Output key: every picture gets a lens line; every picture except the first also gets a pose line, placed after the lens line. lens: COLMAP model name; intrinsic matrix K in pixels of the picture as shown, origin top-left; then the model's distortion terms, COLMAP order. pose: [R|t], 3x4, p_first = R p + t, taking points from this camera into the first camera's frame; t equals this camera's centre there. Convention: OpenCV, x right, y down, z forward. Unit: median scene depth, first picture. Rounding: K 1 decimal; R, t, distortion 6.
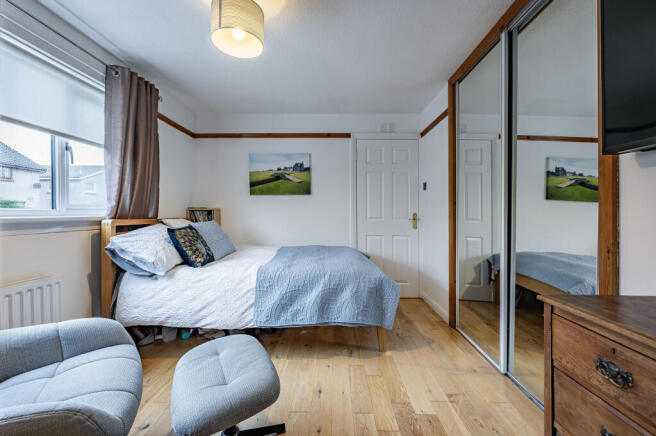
lens RADIAL K [[268.0, 0, 327.2], [0, 268.0, 196.1], [0, 0, 1]] dist [0.002177, 0.000128]
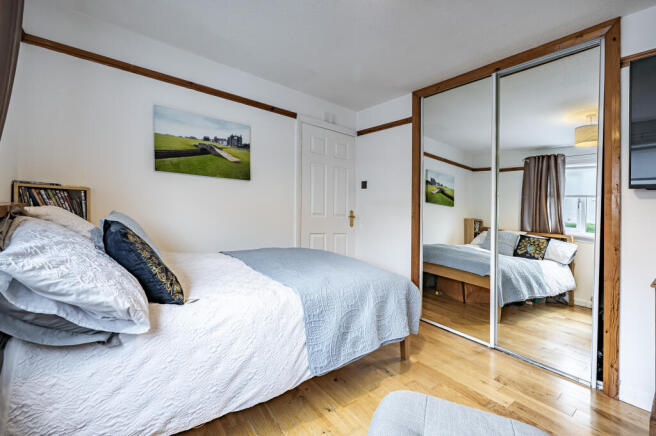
lens RADIAL K [[280.3, 0, 329.5], [0, 280.3, 190.6], [0, 0, 1]] dist [0.000052, 0.000024]
pose [[0.772916, 0.083718, 0.628961, -0.529480], [-0.090768, 0.995651, -0.020984, 0.026009], [-0.627982, -0.040870, 0.777154, 0.334806]]
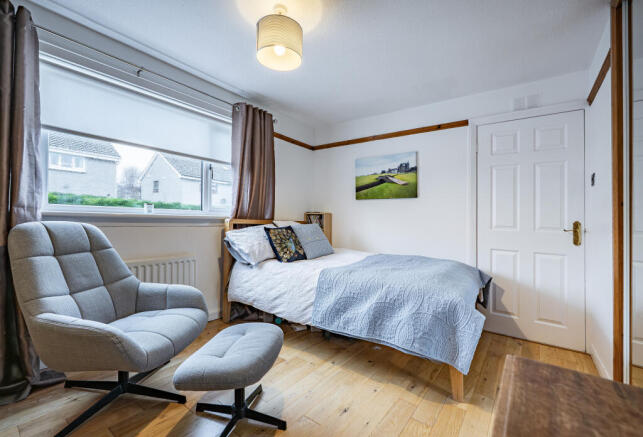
lens RADIAL K [[275.8, 0, 320.7], [0, 275.8, 199.5], [0, 0, 1]] dist [0.000211, 0.000042]
pose [[0.816417, -0.023899, -0.576968, 0.278749], [0.013083, 0.999652, -0.022895, 0.023130], [0.577315, 0.011144, 0.816446, 0.113013]]
